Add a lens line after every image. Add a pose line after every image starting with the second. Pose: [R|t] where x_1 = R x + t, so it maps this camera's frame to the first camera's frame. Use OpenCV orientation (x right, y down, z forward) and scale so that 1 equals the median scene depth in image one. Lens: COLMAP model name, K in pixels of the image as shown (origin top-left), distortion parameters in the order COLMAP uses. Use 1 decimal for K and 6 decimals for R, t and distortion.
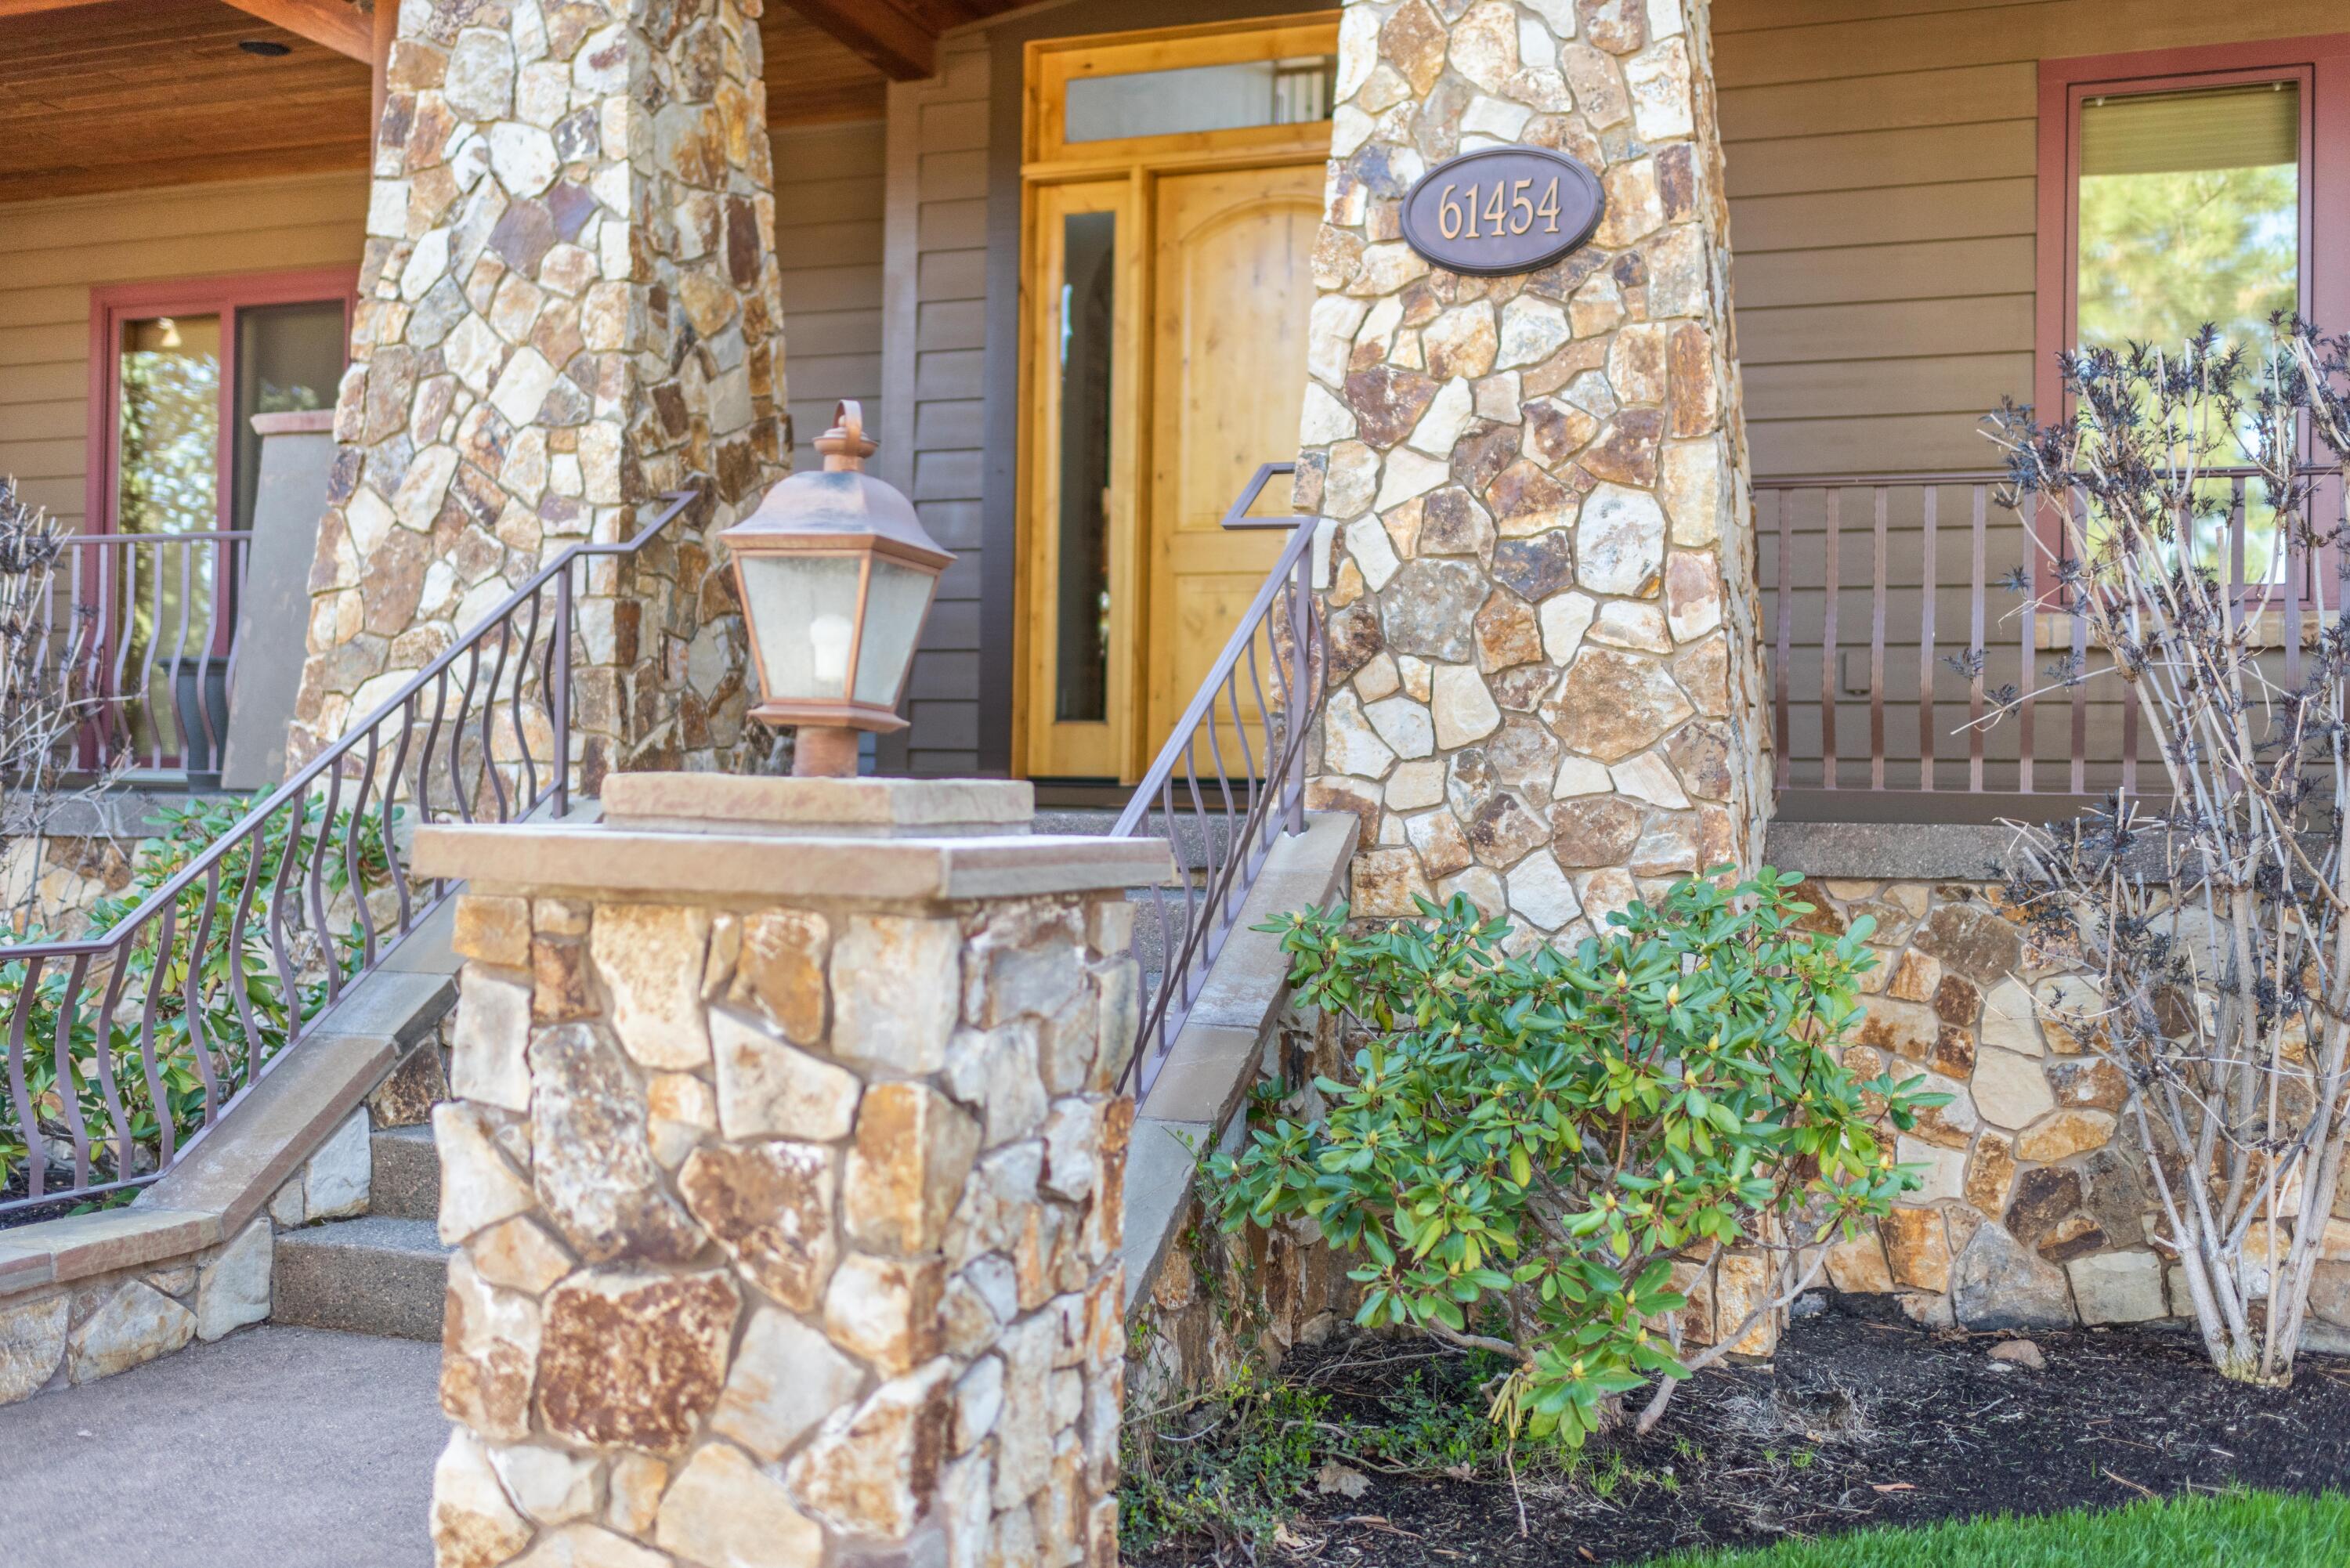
lens RADIAL K [[2395.9, 0, 1175.0], [0, 2395.9, 784.0], [0, 0, 1]] dist [-0.007468, -0.007398]
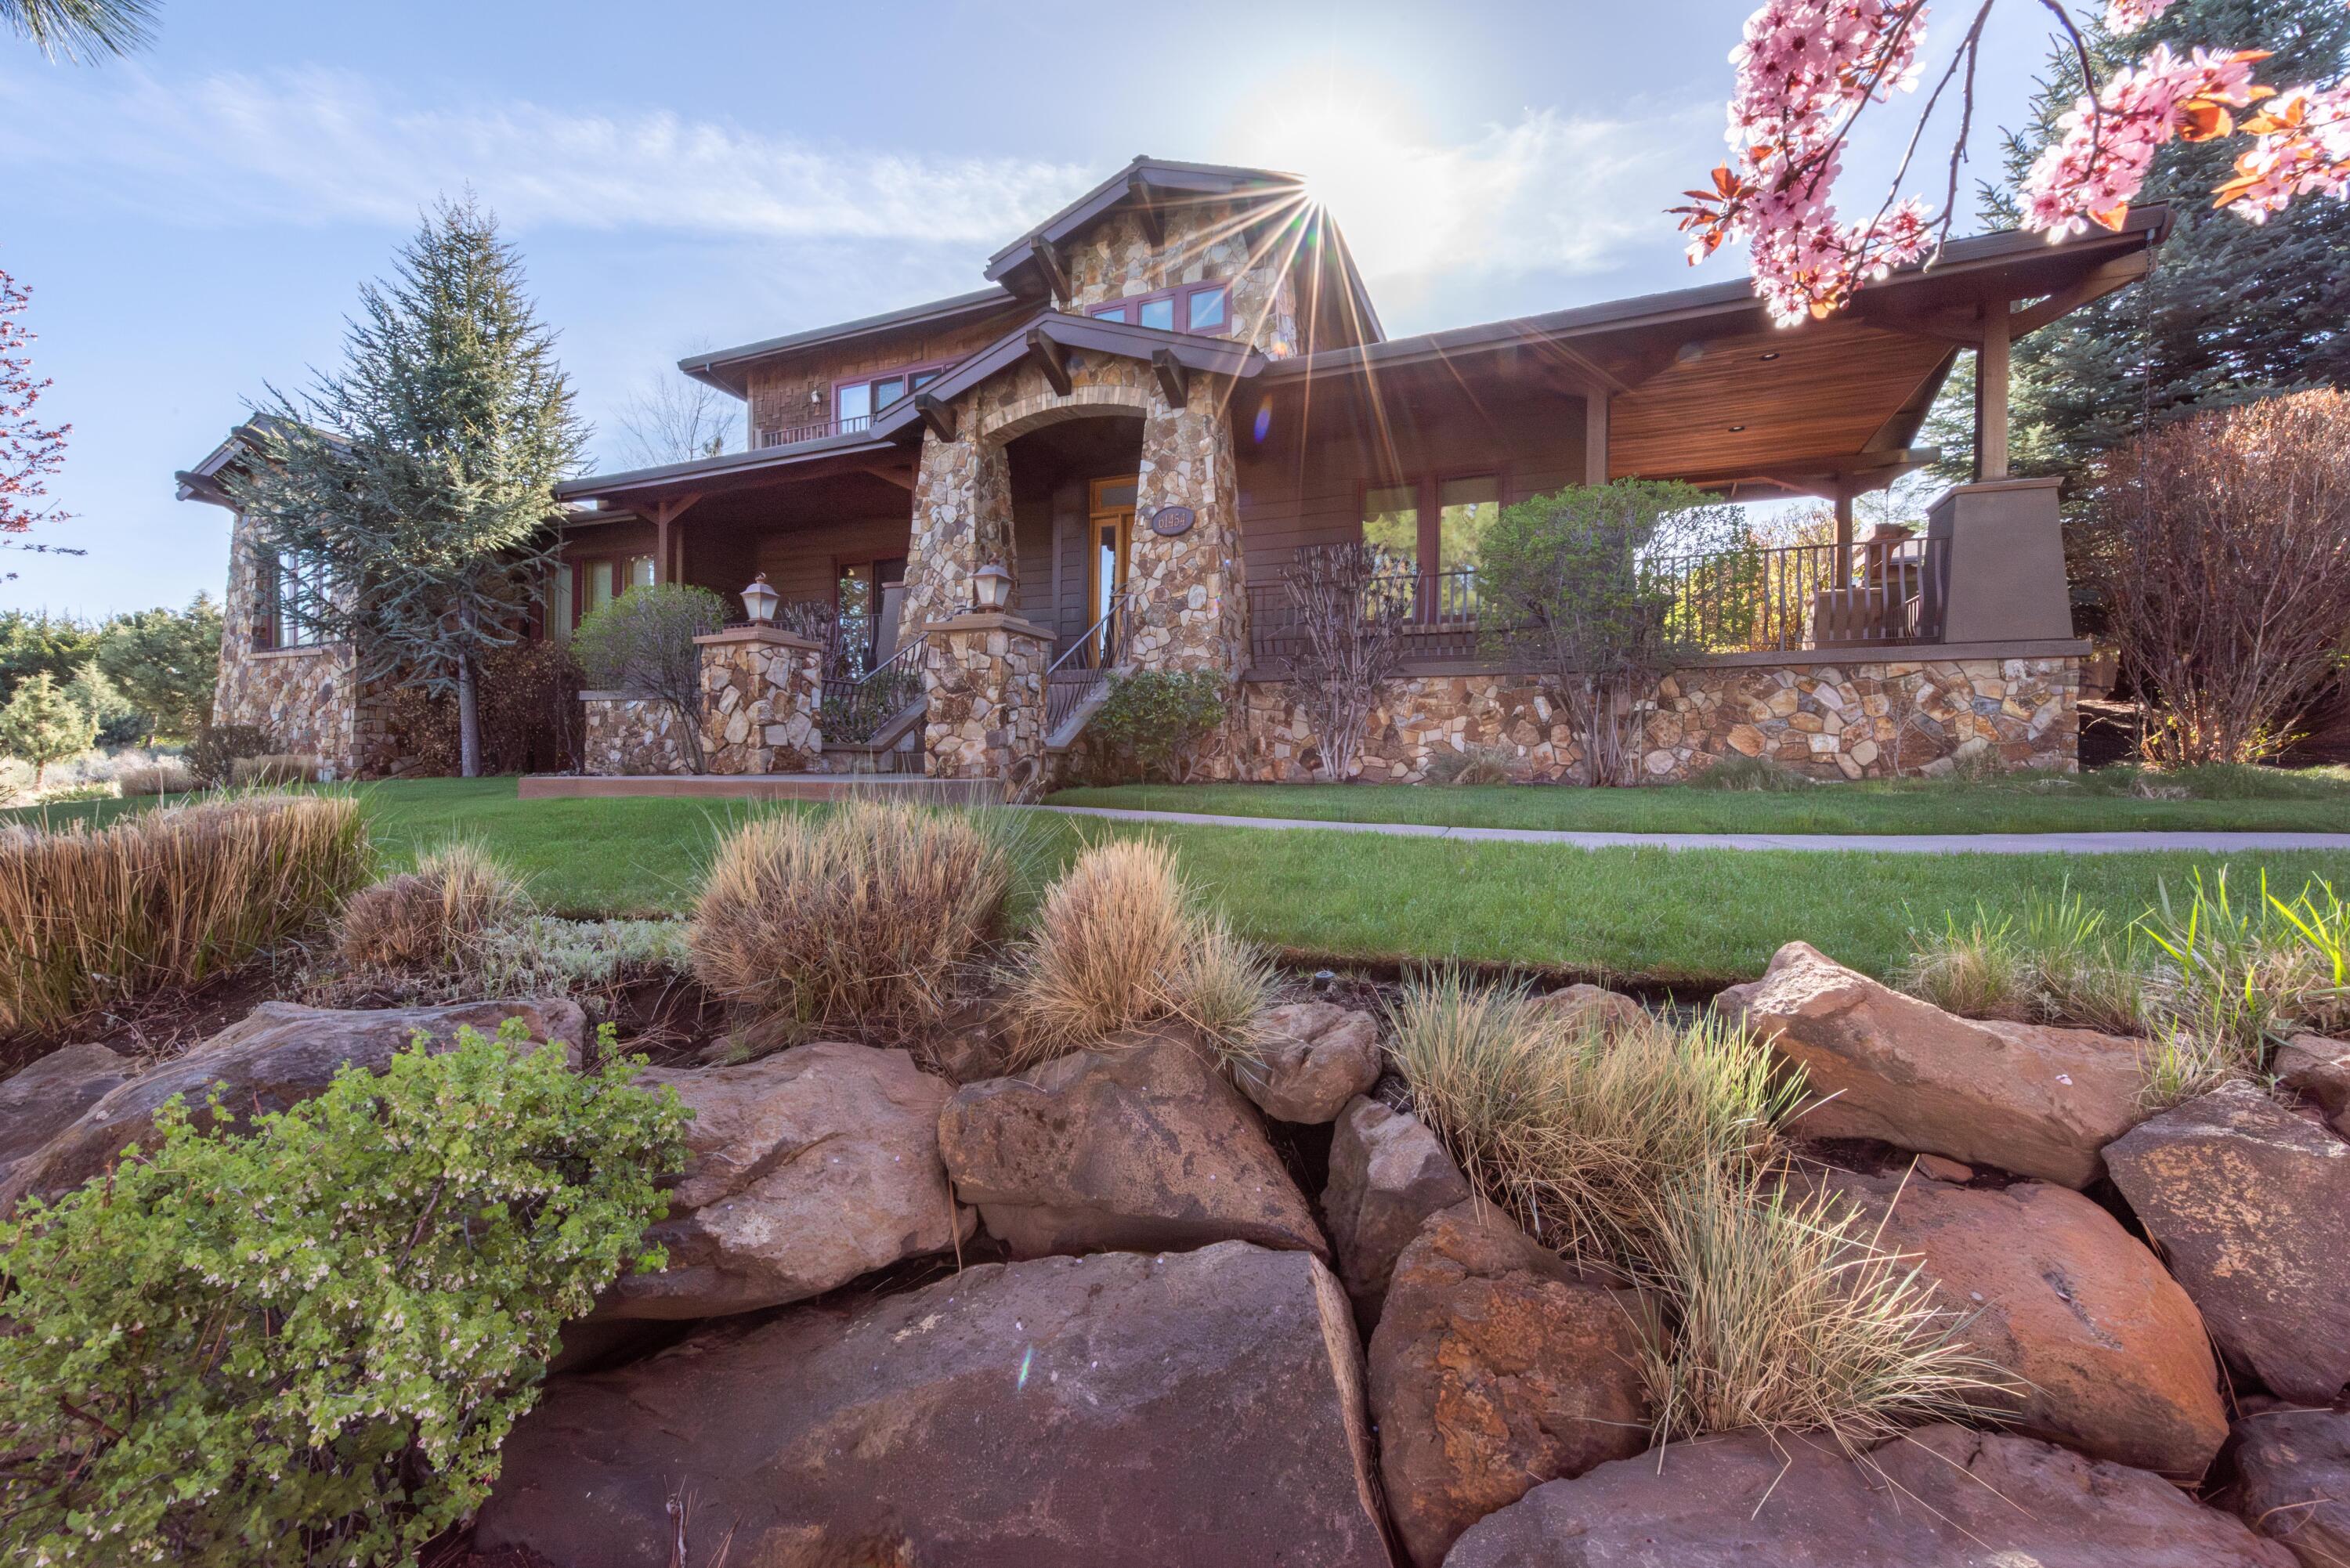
lens RADIAL K [[985.3, 0, 1175.0], [0, 985.3, 784.0], [0, 0, 1]] dist [0.022743, -0.000098]
pose [[0.997912, -0.004331, -0.064451, 0.250723], [0.005065, 0.999924, 0.011225, 0.208755], [0.064397, -0.011528, 0.997858, -0.756769]]
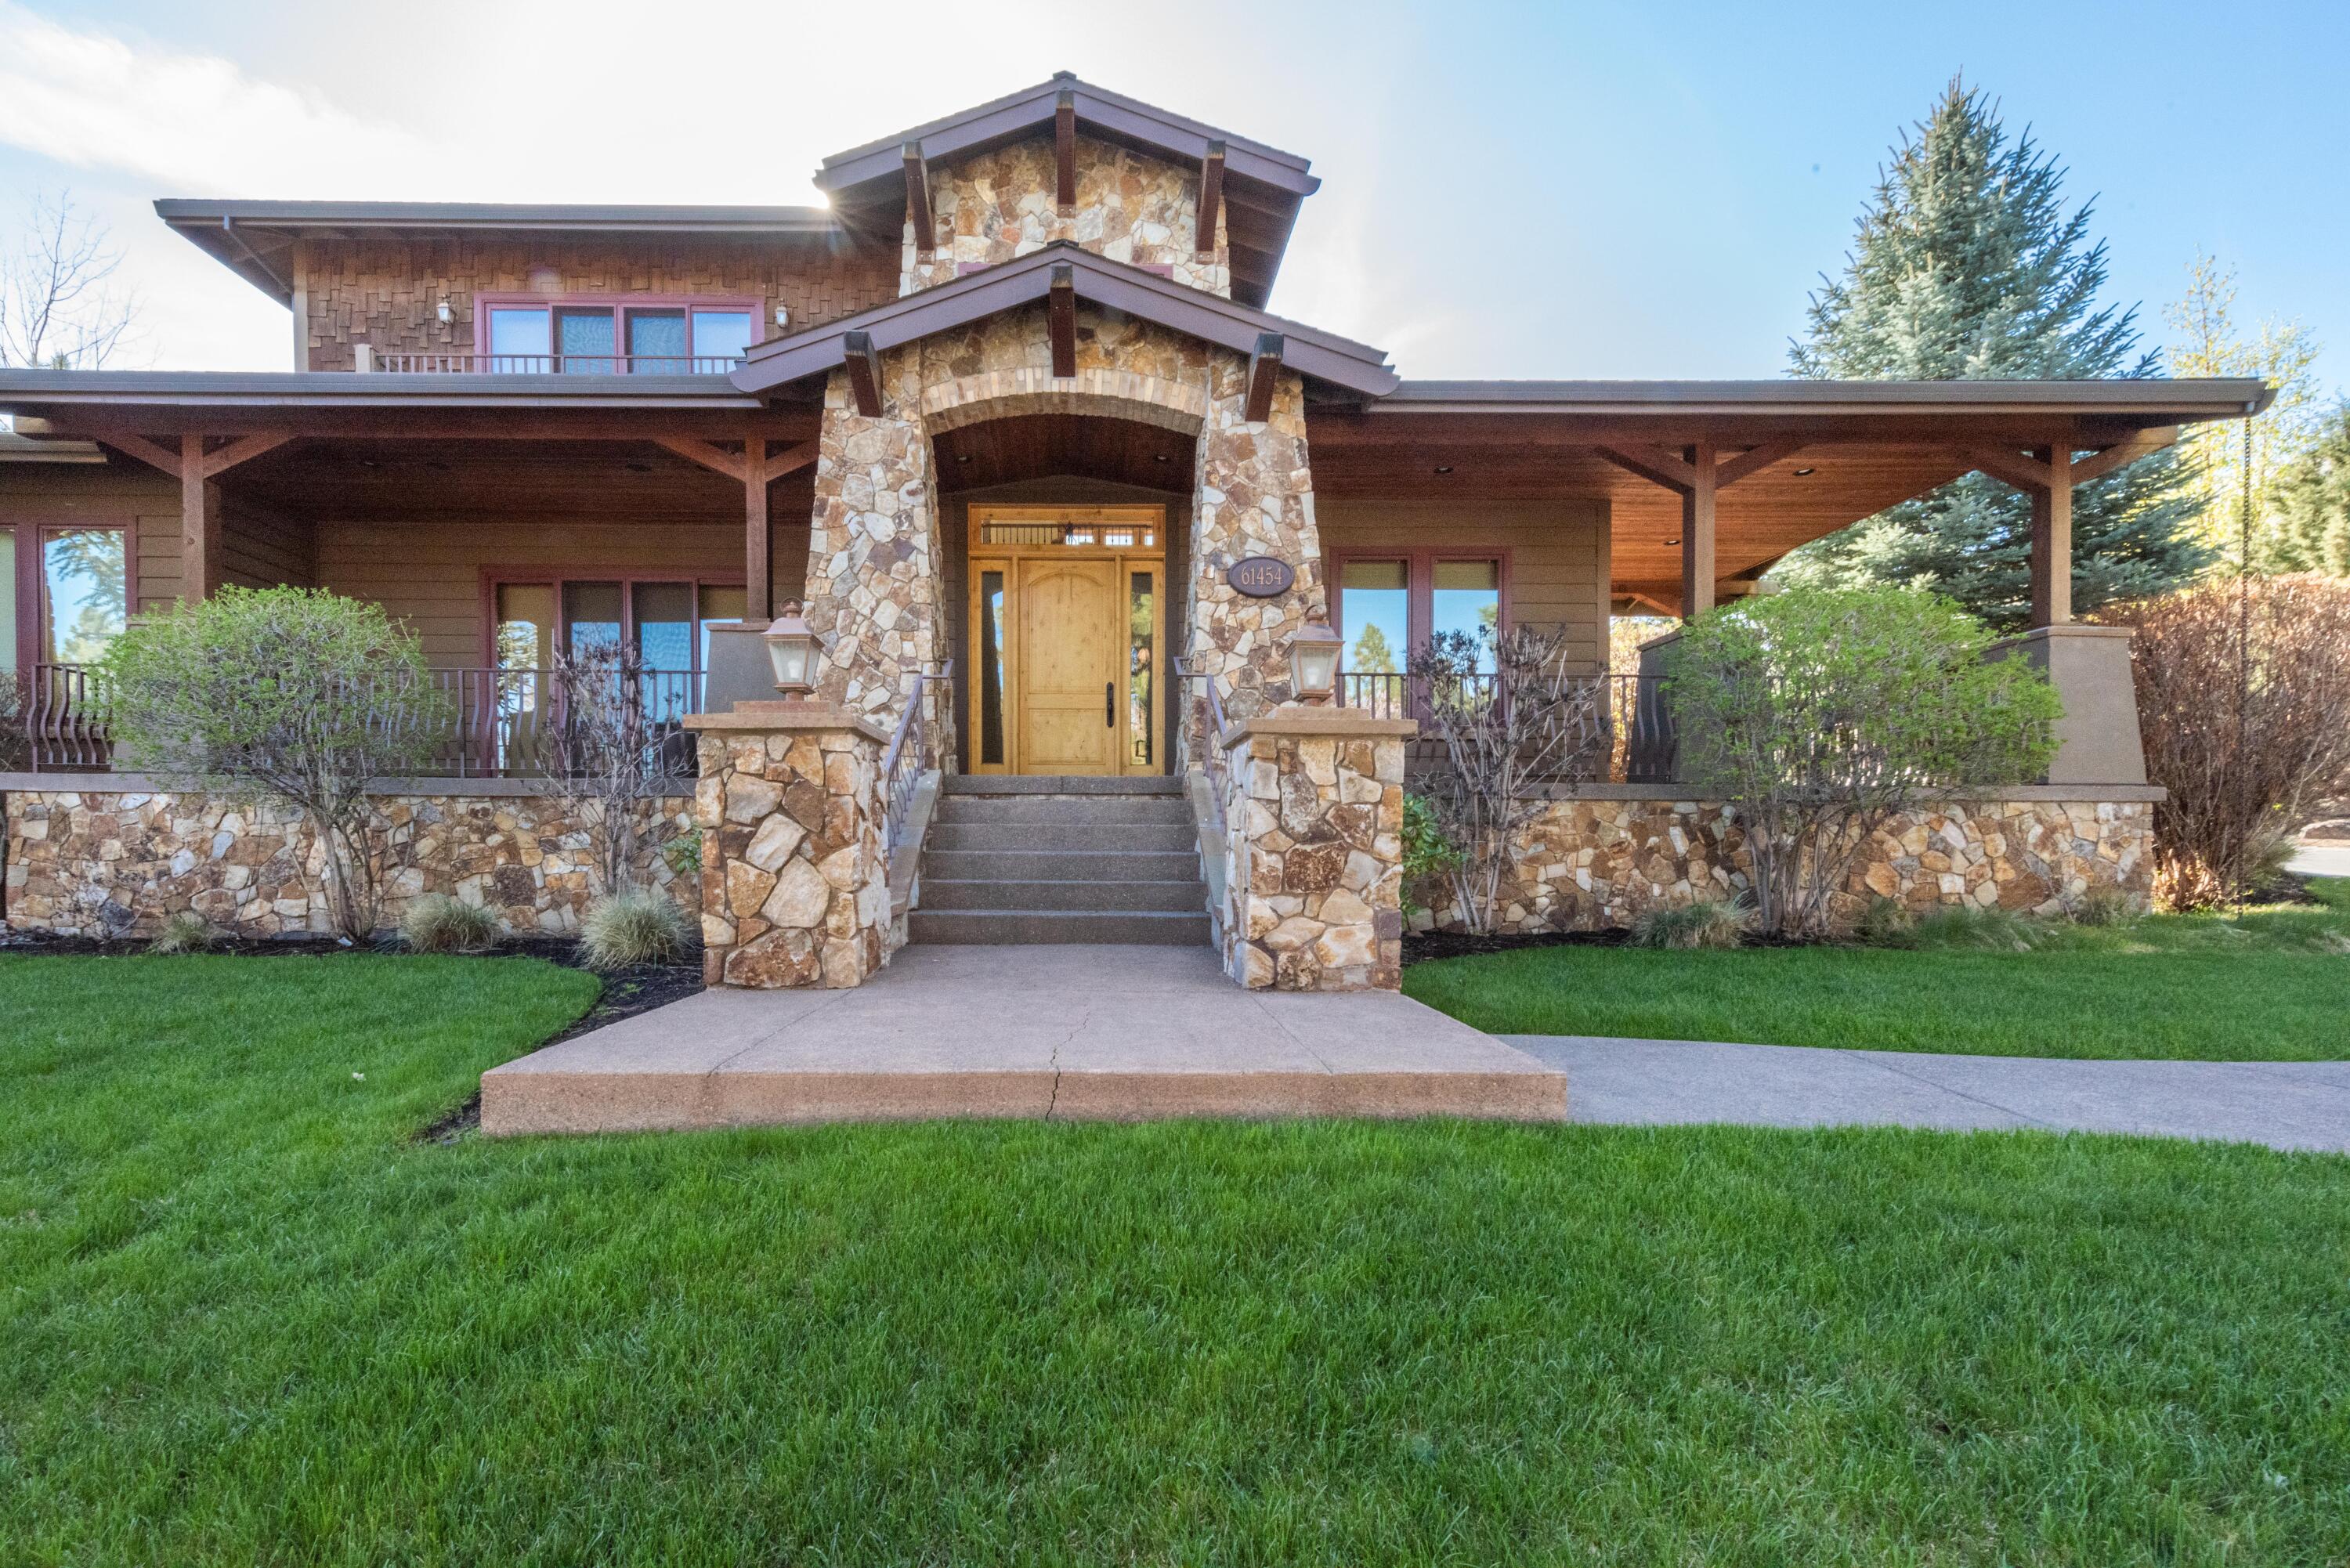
lens RADIAL K [[1008.1, 0, 1087.5], [0, 1008.1, 868.7], [0, 0, 1]] dist [0.015258, -0.000570]
pose [[0.933227, -0.017998, 0.358837, -0.545755], [0.009819, 0.999649, 0.024604, 0.102302], [-0.359154, -0.019438, 0.933076, -0.140192]]
